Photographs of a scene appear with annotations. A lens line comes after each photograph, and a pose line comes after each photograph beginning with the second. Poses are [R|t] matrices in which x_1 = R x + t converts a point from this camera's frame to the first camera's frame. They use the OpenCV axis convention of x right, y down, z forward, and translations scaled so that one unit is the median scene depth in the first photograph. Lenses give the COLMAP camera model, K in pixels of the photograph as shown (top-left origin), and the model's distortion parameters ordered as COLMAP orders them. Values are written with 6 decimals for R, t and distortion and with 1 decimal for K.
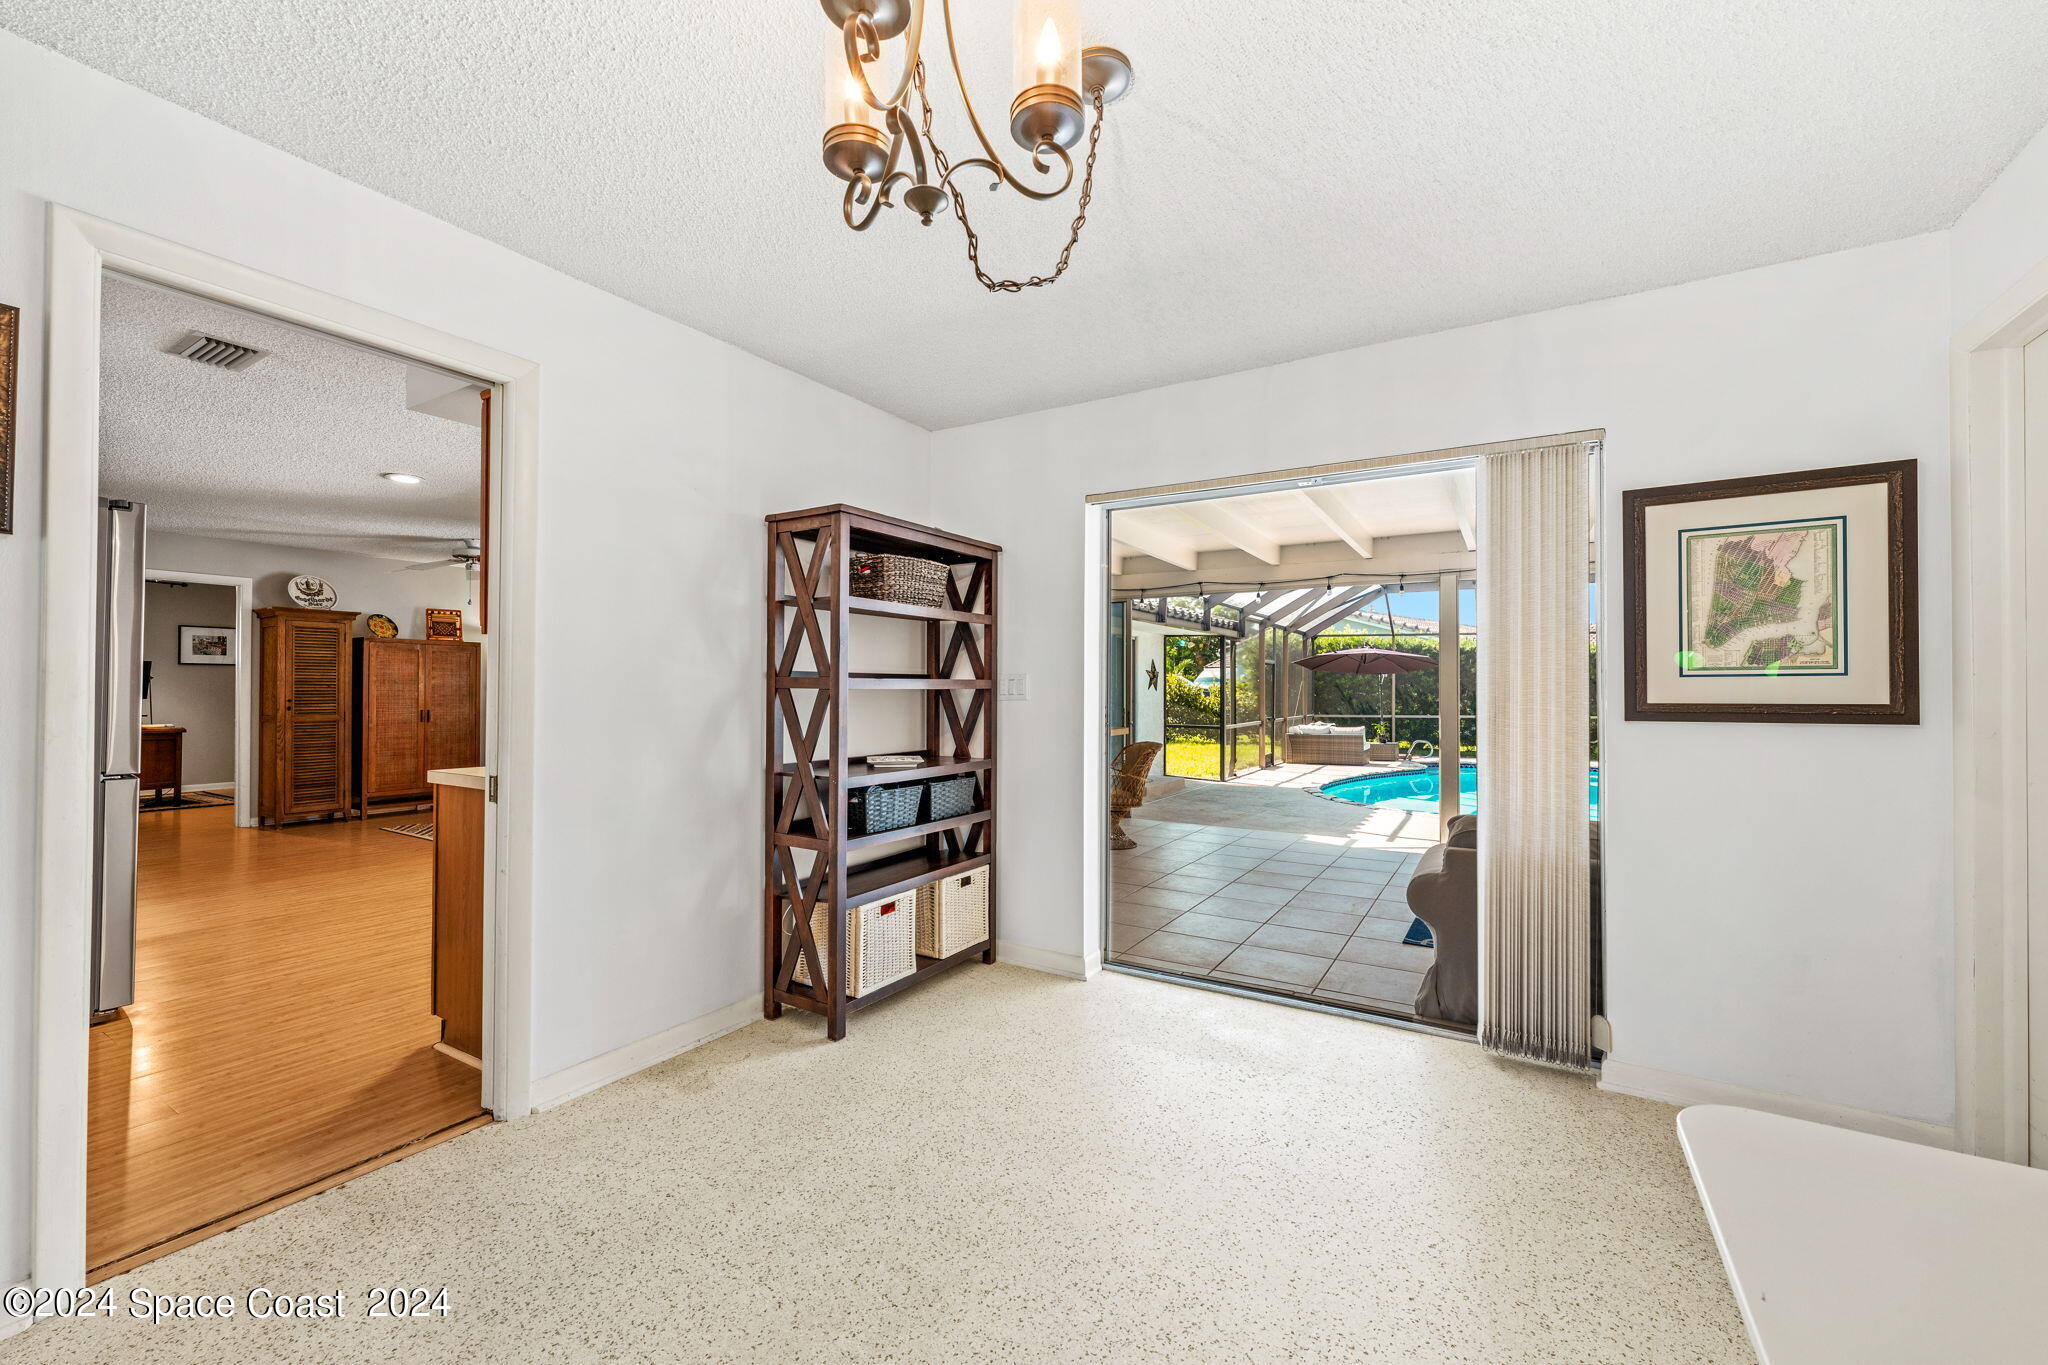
lens RADIAL K [[809.0, 0, 1019.3], [0, 809.0, 690.3], [0, 0, 1]] dist [0.000049, -0.000203]
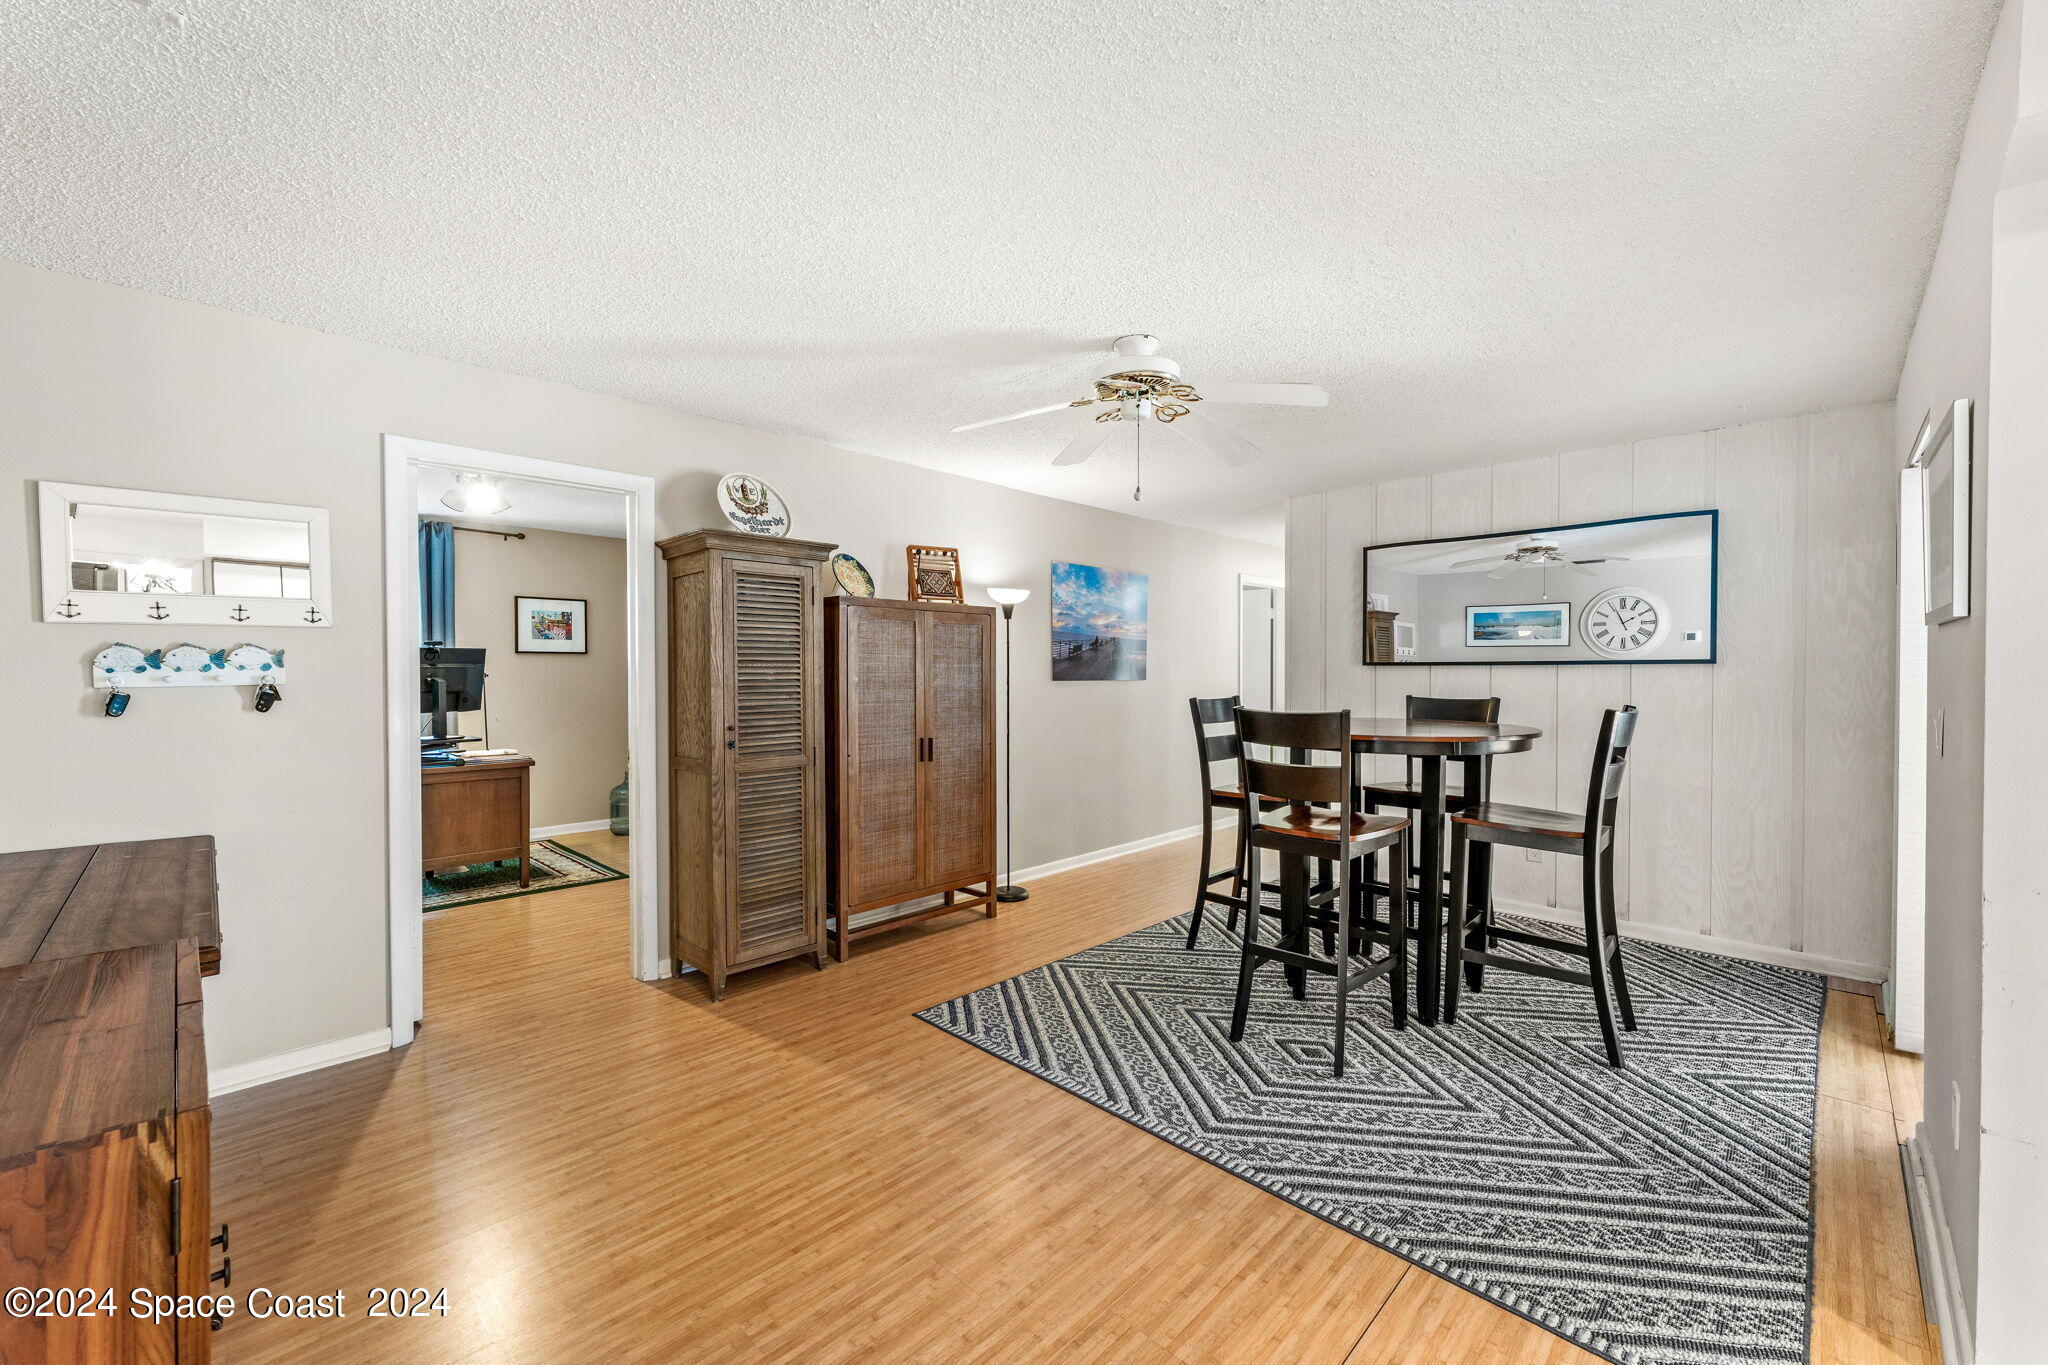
lens RADIAL K [[809.0, 0, 1019.7], [0, 809.0, 691.0], [0, 0, 1]] dist [0.000049, -0.000203]
pose [[0.973887, 0.001917, -0.227024, -1.220942], [0.003416, 0.999727, 0.023099, -0.037739], [0.227007, -0.023272, 0.973615, 1.118768]]
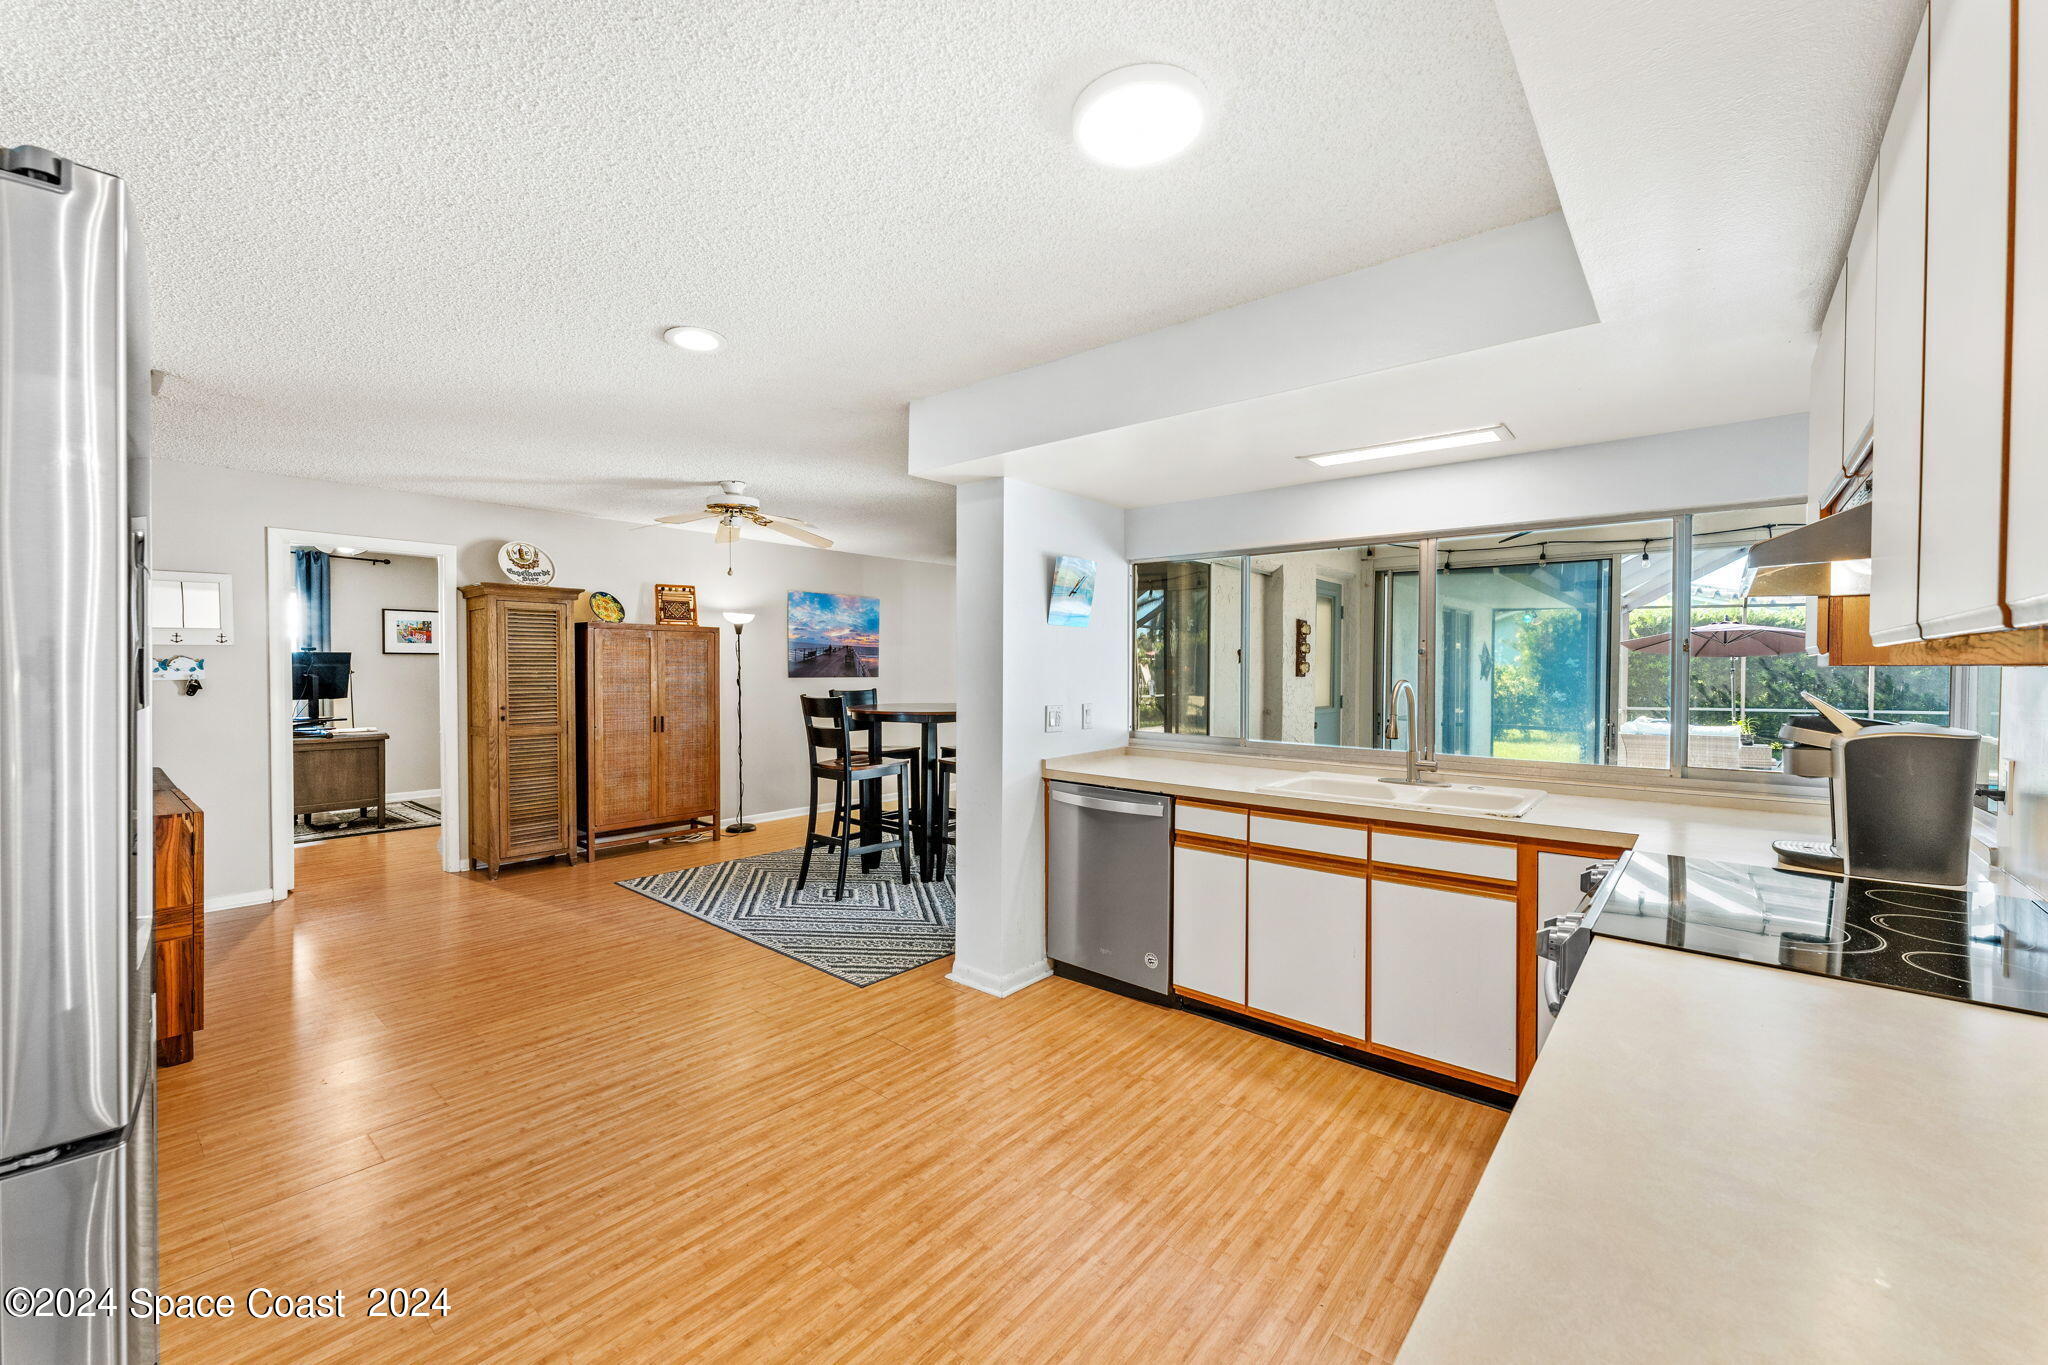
lens RADIAL K [[809.0, 0, 1019.5], [0, 809.0, 688.9], [0, 0, 1]] dist [0.000049, -0.000203]
pose [[0.988420, 0.005250, -0.151650, -0.612508], [-0.001131, 0.999628, 0.027237, -0.050006], [0.151737, -0.026750, 0.988059, 0.645133]]
